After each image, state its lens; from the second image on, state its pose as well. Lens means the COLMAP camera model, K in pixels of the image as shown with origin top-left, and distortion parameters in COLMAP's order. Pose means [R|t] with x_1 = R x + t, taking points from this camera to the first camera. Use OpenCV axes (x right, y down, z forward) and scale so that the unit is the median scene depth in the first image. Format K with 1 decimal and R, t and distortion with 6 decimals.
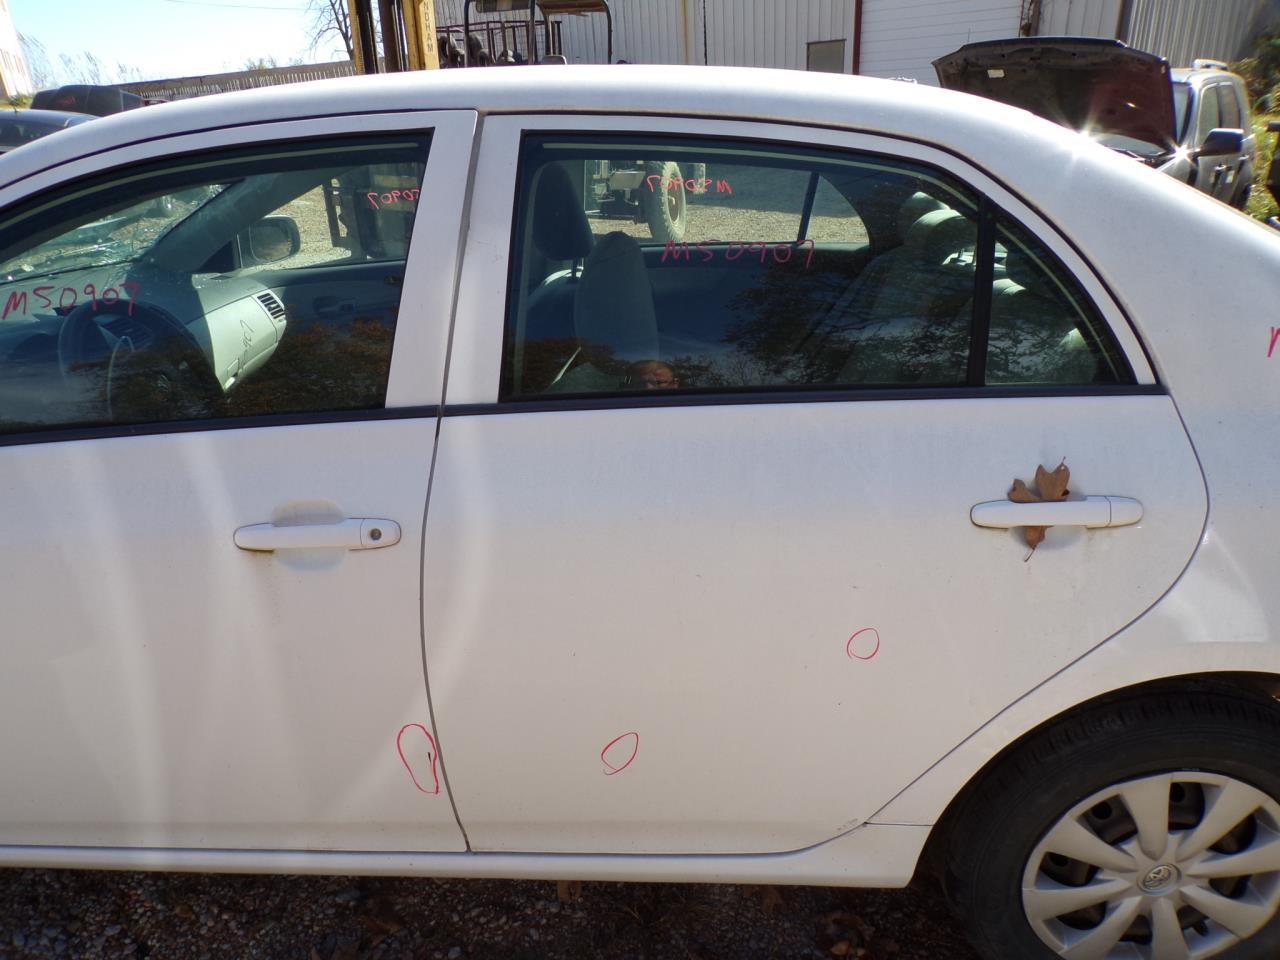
lens RADIAL K [[891.1, 0, 640.0], [0, 891.1, 480.0], [0, 0, 1]] dist [-0.010689, -0.003150]
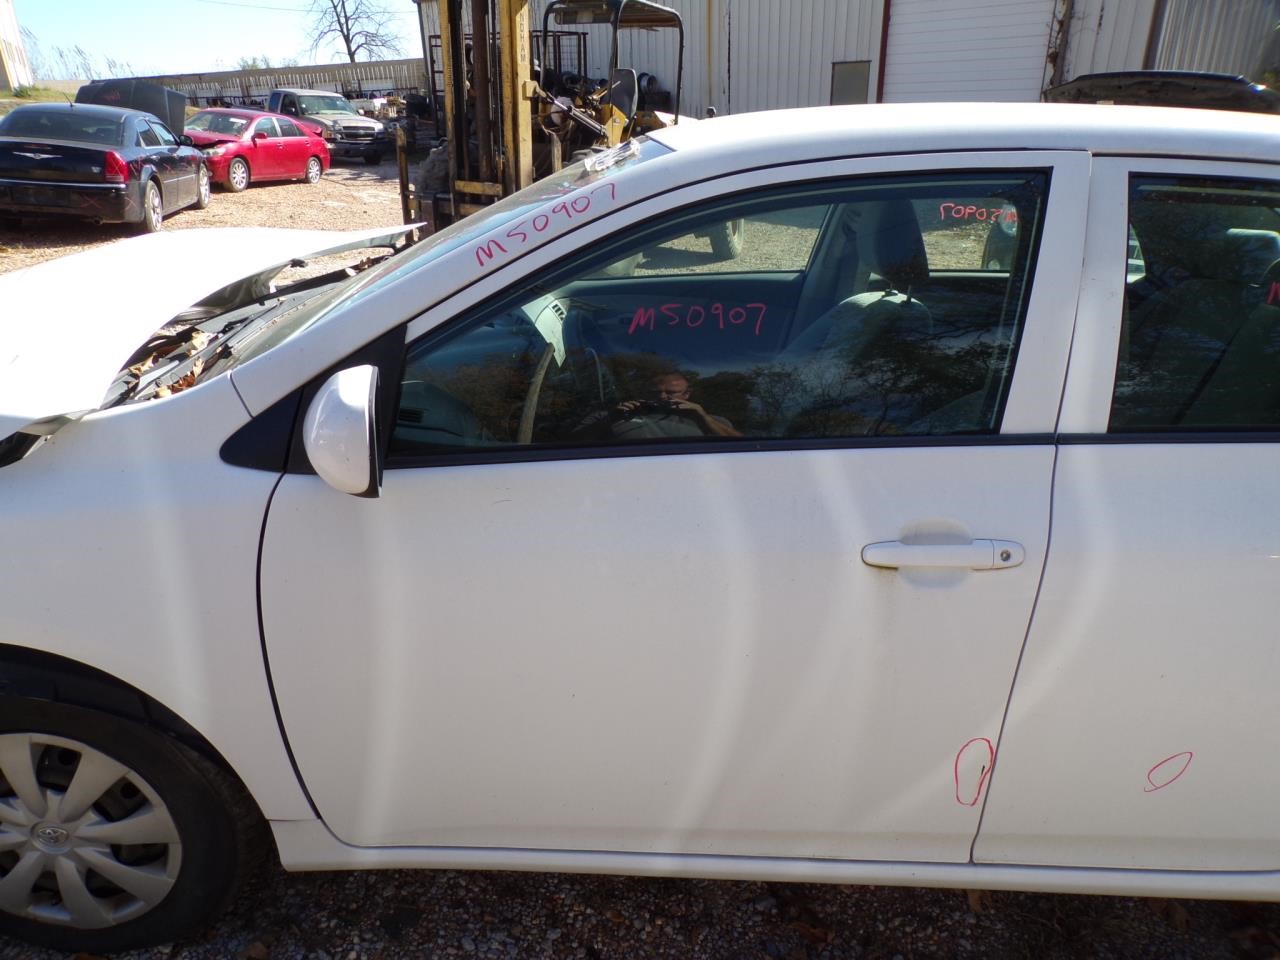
lens RADIAL K [[885.7, 0, 640.0], [0, 885.7, 480.0], [0, 0, 1]] dist [-0.003184, -0.003740]
pose [[0.999508, 0.028792, 0.012465, -0.512934], [-0.028670, 0.999540, -0.009850, -0.003606], [-0.012742, 0.009488, 0.999874, -0.019902]]
